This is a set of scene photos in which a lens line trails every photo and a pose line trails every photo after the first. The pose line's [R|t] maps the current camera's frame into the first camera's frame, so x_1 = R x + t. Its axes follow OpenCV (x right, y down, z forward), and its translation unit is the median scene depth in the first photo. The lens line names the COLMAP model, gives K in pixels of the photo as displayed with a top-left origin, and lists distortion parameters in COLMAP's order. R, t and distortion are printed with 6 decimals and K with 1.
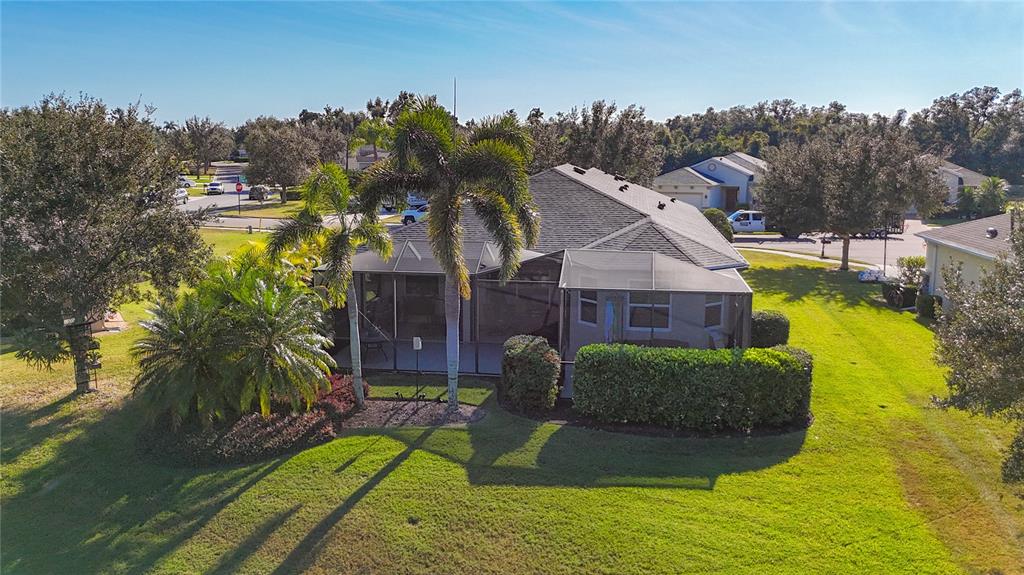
lens RADIAL K [[790.7, 0, 512.0], [0, 790.7, 287.5], [0, 0, 1]] dist [0.028542, -0.008913]
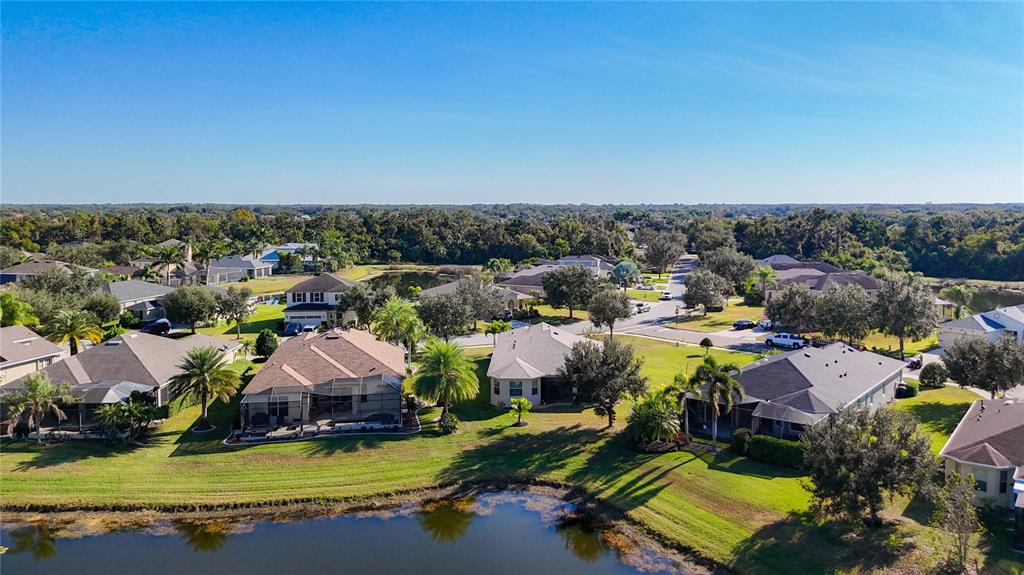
lens RADIAL K [[790.7, 0, 512.0], [0, 790.7, 287.5], [0, 0, 1]] dist [0.028542, -0.008913]
pose [[0.843029, 0.045996, -0.535897, 0.936511], [-0.068235, 0.997433, -0.021732, -0.377044], [0.533522, 0.054888, 0.844003, -2.218332]]
